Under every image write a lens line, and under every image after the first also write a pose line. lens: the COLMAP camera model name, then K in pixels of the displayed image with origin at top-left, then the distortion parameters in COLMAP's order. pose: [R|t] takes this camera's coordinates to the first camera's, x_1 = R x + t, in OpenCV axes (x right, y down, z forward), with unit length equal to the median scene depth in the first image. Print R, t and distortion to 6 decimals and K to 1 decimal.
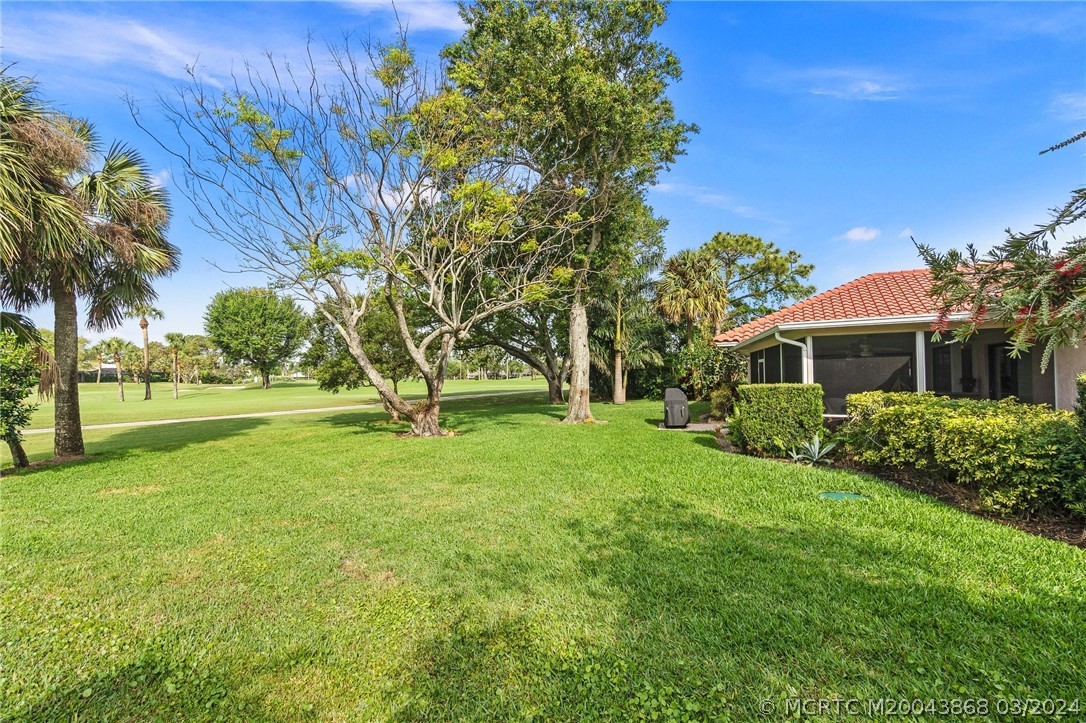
lens RADIAL K [[475.4, 0, 543.0], [0, 475.4, 361.5], [0, 0, 1]] dist [-0.000829, 0.000005]
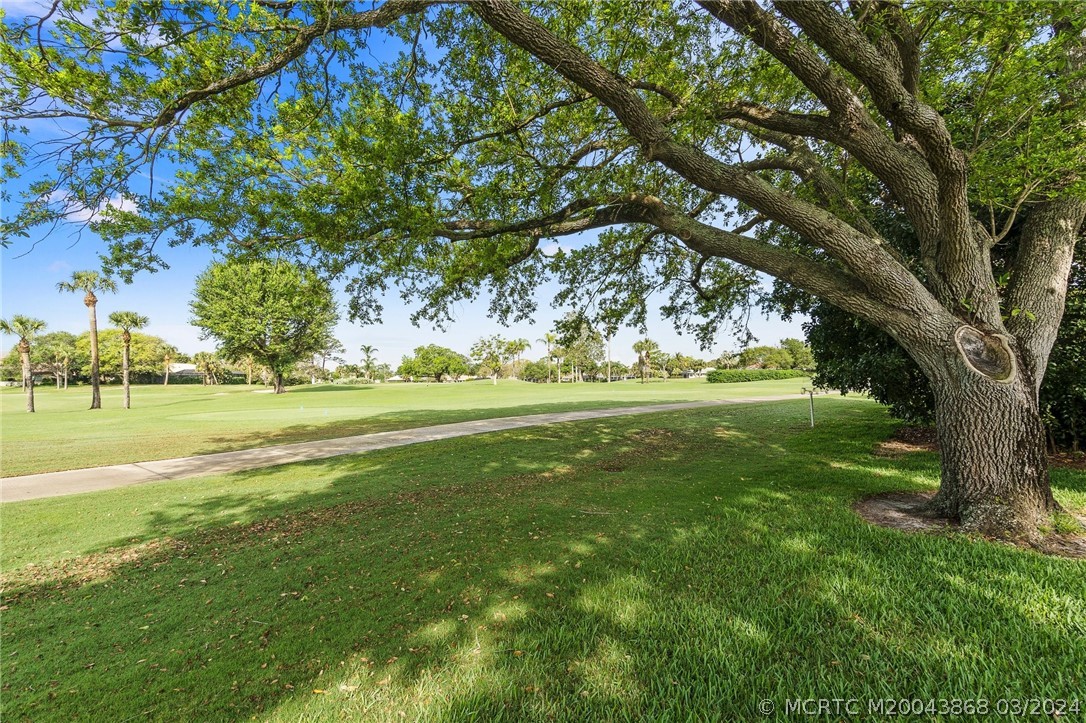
lens RADIAL K [[475.4, 0, 543.0], [0, 475.4, 361.5], [0, 0, 1]] dist [-0.000829, 0.000005]
pose [[0.979927, -0.006173, -0.199262, -0.046246], [0.004465, 0.999949, -0.009020, 0.018472], [0.199308, 0.007949, 0.979905, 0.406353]]
